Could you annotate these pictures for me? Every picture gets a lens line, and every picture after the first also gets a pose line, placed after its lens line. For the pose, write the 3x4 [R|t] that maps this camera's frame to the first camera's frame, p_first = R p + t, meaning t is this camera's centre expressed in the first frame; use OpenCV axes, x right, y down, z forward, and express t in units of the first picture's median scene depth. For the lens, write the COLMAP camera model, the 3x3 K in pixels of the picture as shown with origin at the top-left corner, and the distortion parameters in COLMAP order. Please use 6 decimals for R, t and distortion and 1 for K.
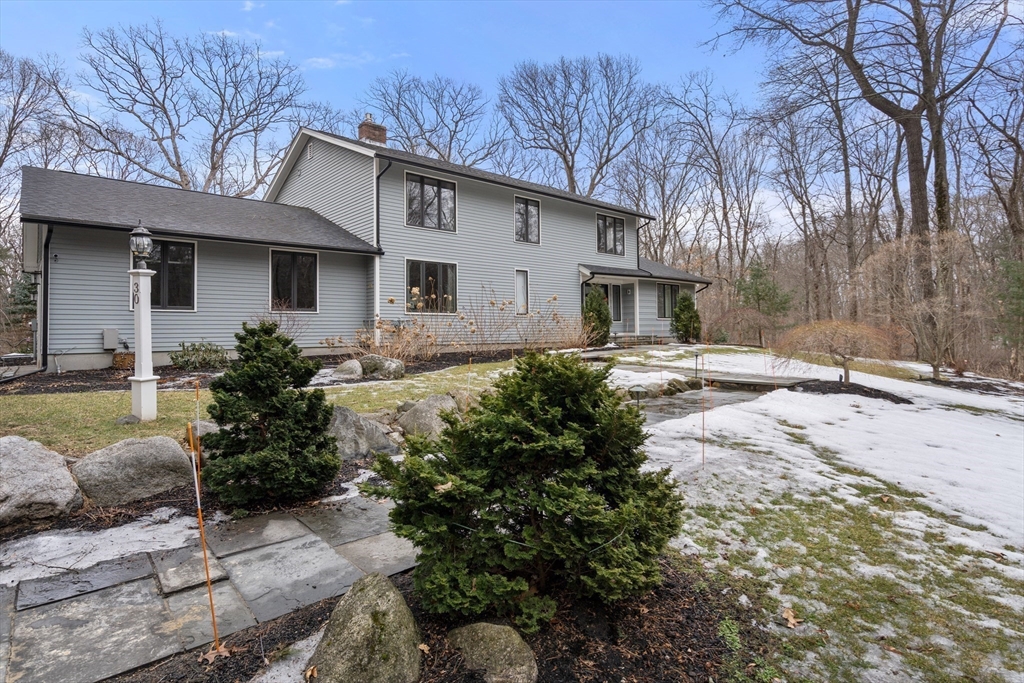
lens RADIAL K [[534.9, 0, 513.3], [0, 534.9, 308.1], [0, 0, 1]] dist [0.001867, 0.000155]
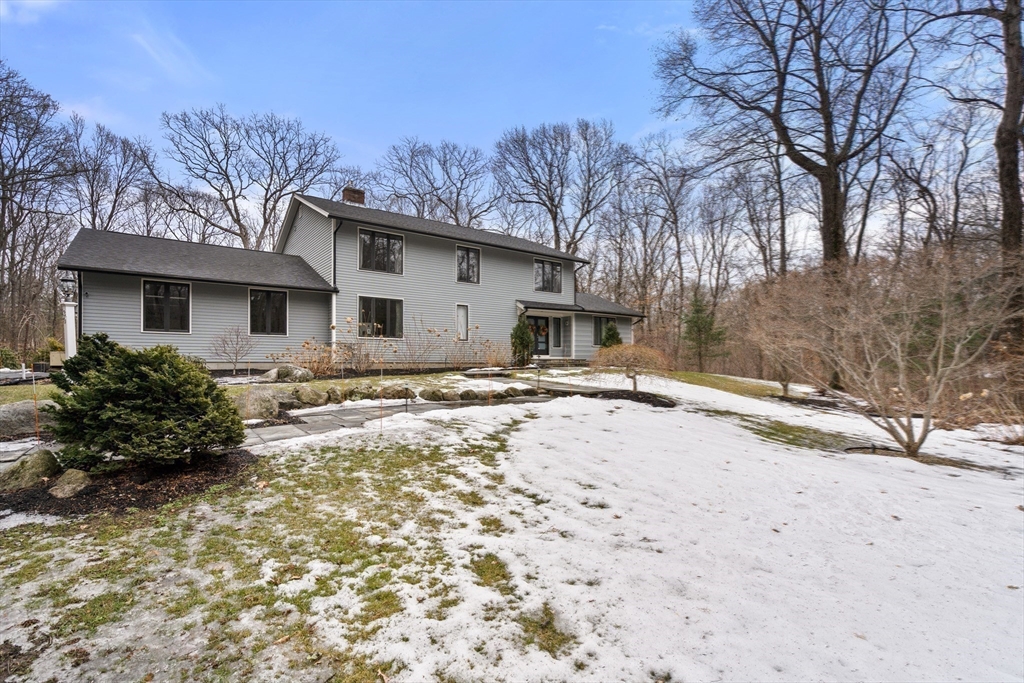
lens RADIAL K [[466.5, 0, 506.2], [0, 466.5, 349.3], [0, 0, 1]] dist [-0.001500, 0.000105]
pose [[0.995786, 0.012159, -0.090903, 0.198893], [-0.010051, 0.999671, 0.023611, 0.005825], [0.091160, -0.022598, 0.995580, -0.073734]]
